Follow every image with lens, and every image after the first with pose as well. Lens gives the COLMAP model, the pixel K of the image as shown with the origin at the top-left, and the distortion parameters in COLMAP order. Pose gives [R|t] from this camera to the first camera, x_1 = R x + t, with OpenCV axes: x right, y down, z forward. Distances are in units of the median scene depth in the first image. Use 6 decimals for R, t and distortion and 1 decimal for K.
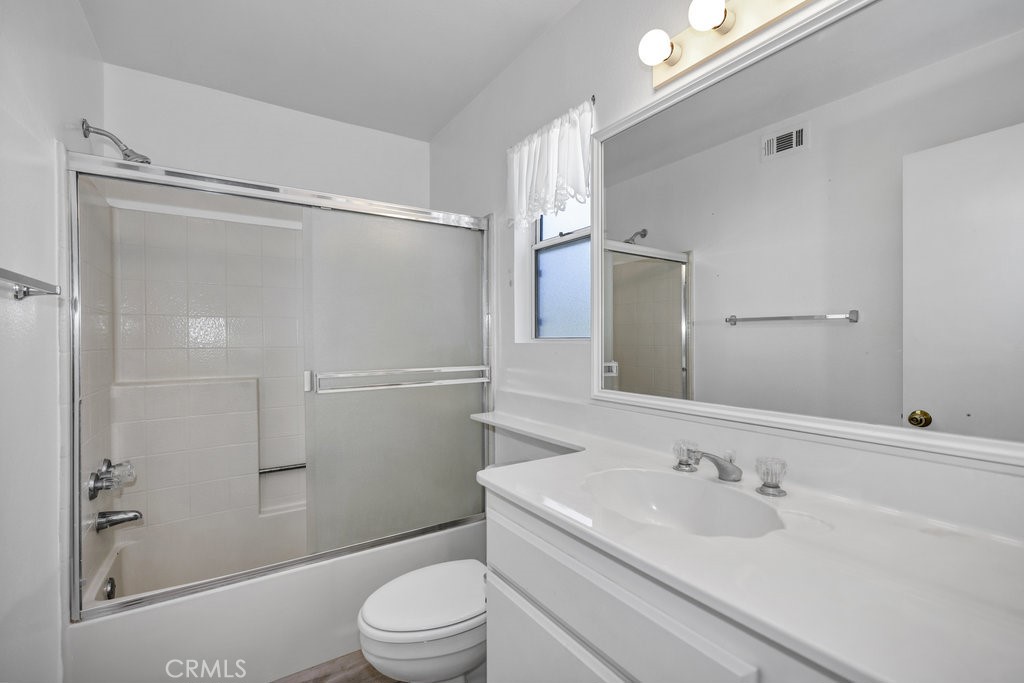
lens RADIAL K [[453.0, 0, 511.1], [0, 453.0, 330.3], [0, 0, 1]] dist [-0.001913, -0.000262]
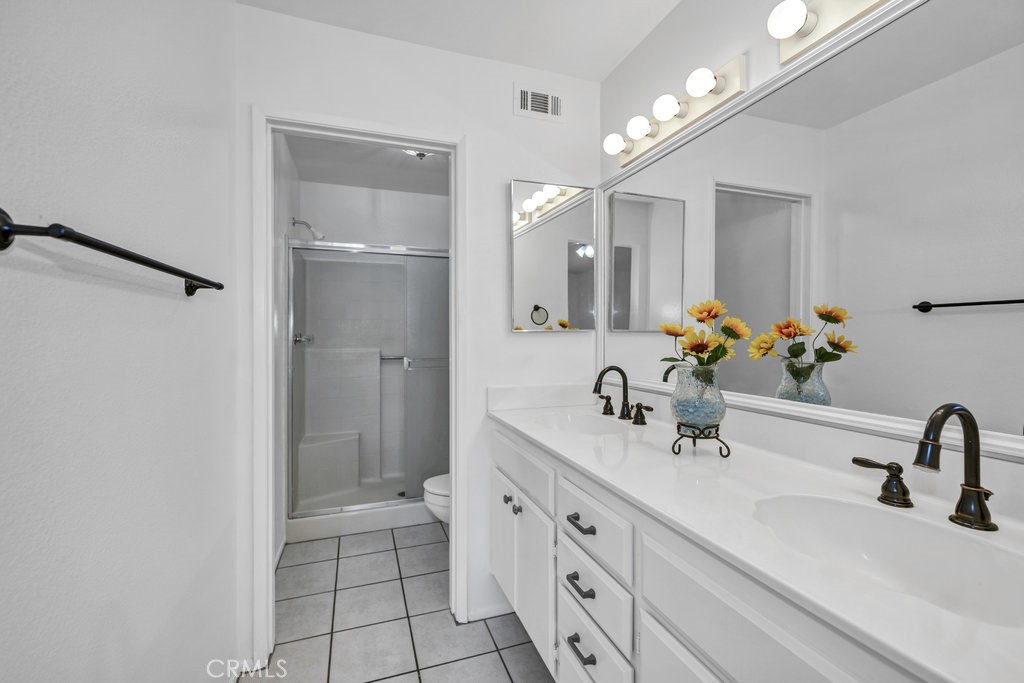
lens RADIAL K [[428.0, 0, 512.4], [0, 428.0, 329.6], [0, 0, 1]] dist [-0.000295, -0.000040]
pose [[0.972884, 0.002630, -0.231279, 0.182956], [-0.001703, 0.999990, 0.004208, -0.004699], [0.231288, -0.003700, 0.972878, -0.274537]]
